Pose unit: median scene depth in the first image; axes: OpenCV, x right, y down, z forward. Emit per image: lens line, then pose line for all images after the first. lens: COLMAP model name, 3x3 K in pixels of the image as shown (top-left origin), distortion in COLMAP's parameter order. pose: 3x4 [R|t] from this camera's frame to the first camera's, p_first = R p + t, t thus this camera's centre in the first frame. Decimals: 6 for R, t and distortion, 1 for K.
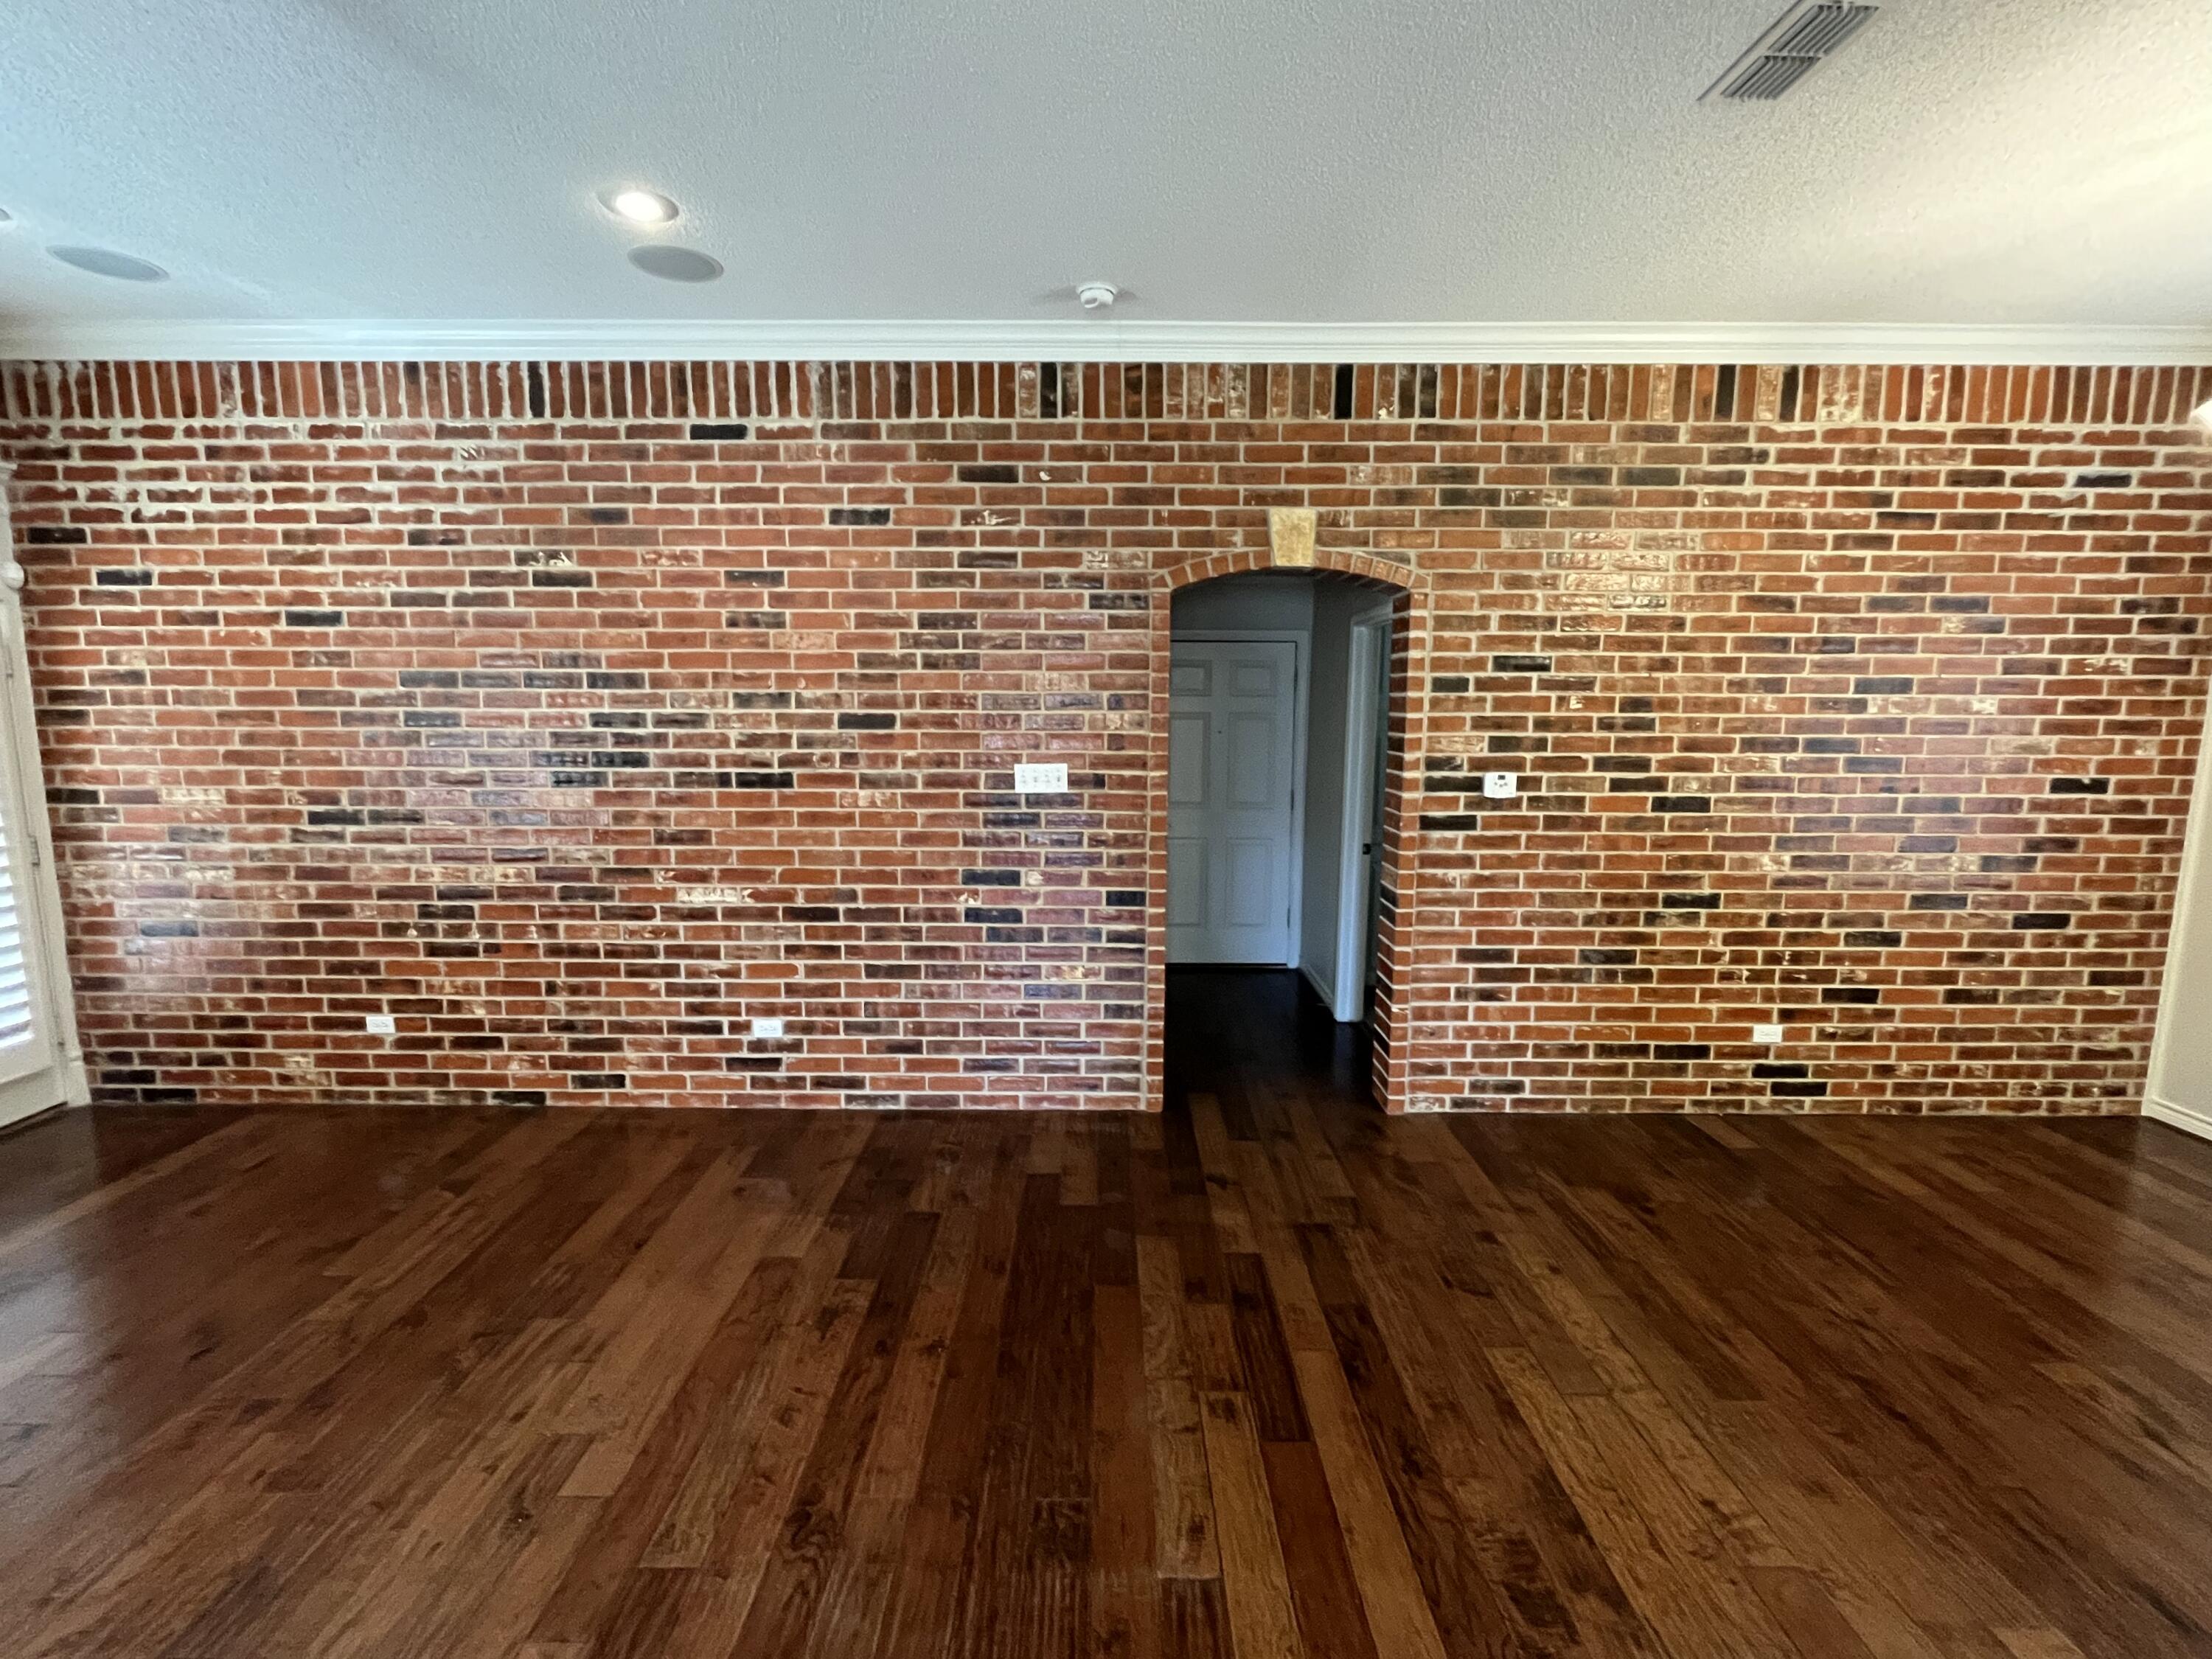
lens RADIAL K [[963.8, 0, 1096.1], [0, 963.8, 826.2], [0, 0, 1]] dist [-0.005105, 0.000055]
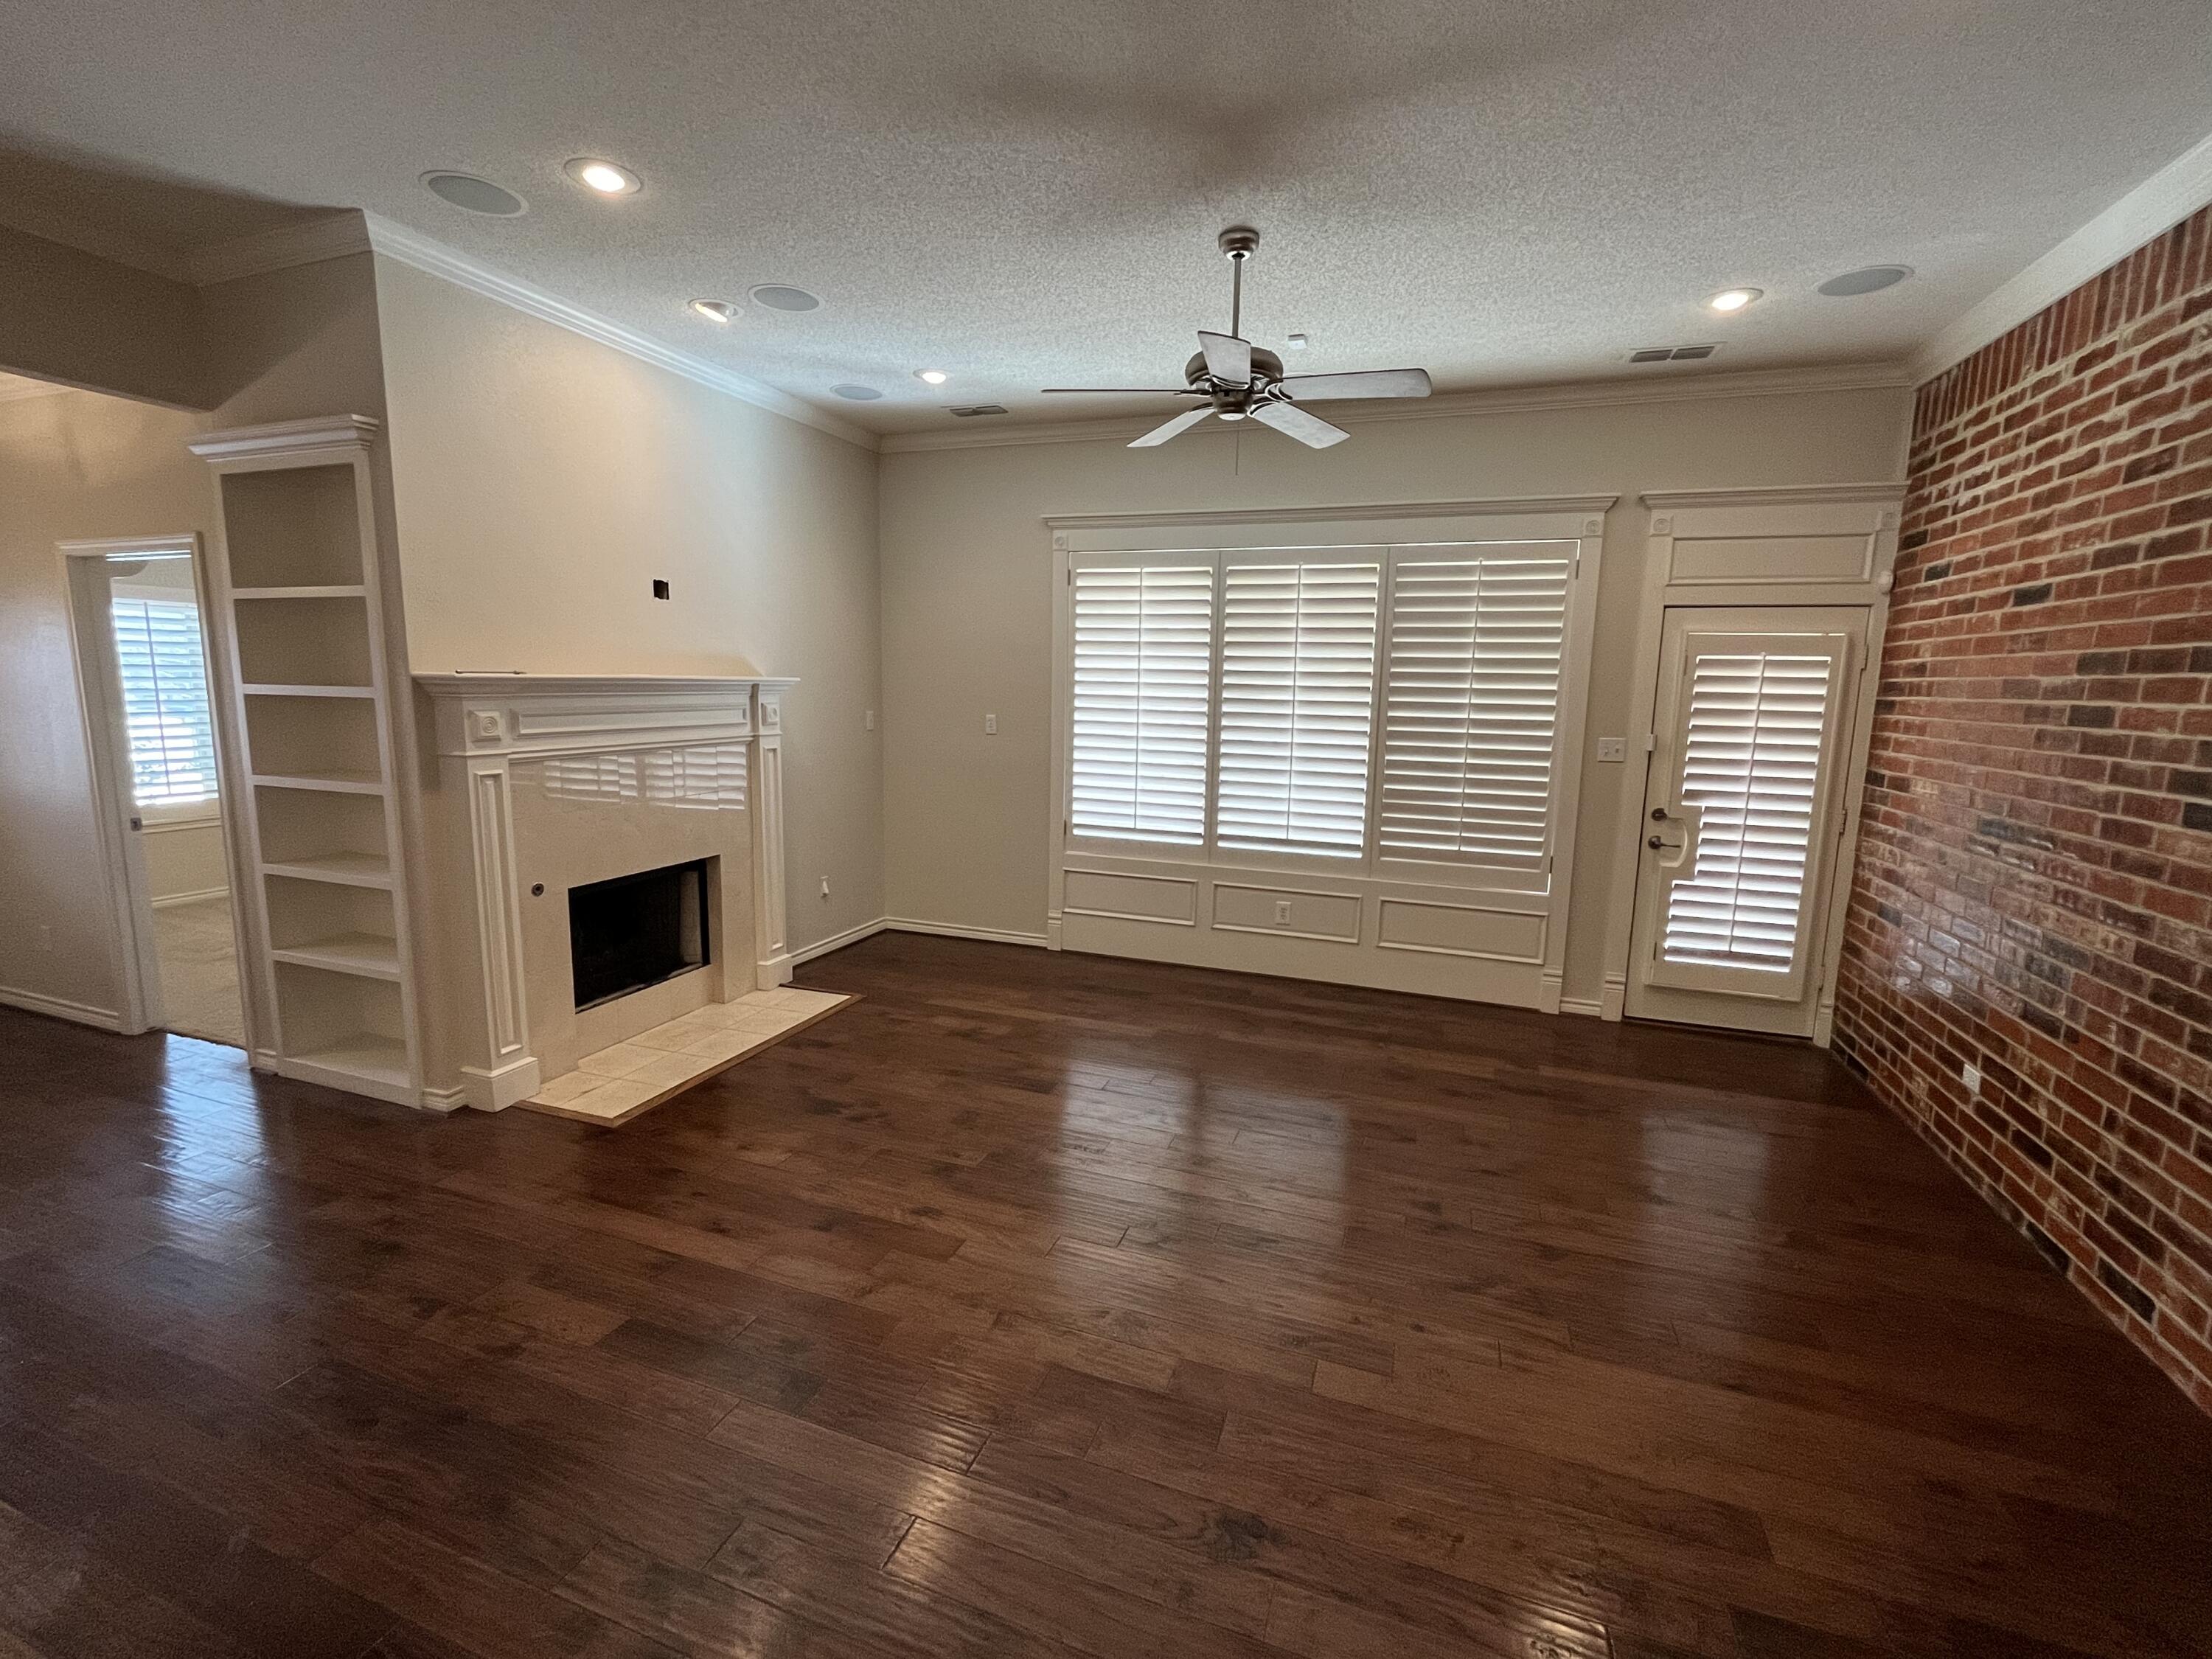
lens RADIAL K [[963.8, 0, 1096.6], [0, 963.8, 832.2], [0, 0, 1]] dist [-0.005105, 0.000055]
pose [[-0.335667, 0.134623, -0.932311, 0.267083], [-0.146286, 0.970278, 0.192774, -0.052428], [0.930553, 0.201092, -0.305996, 0.502314]]
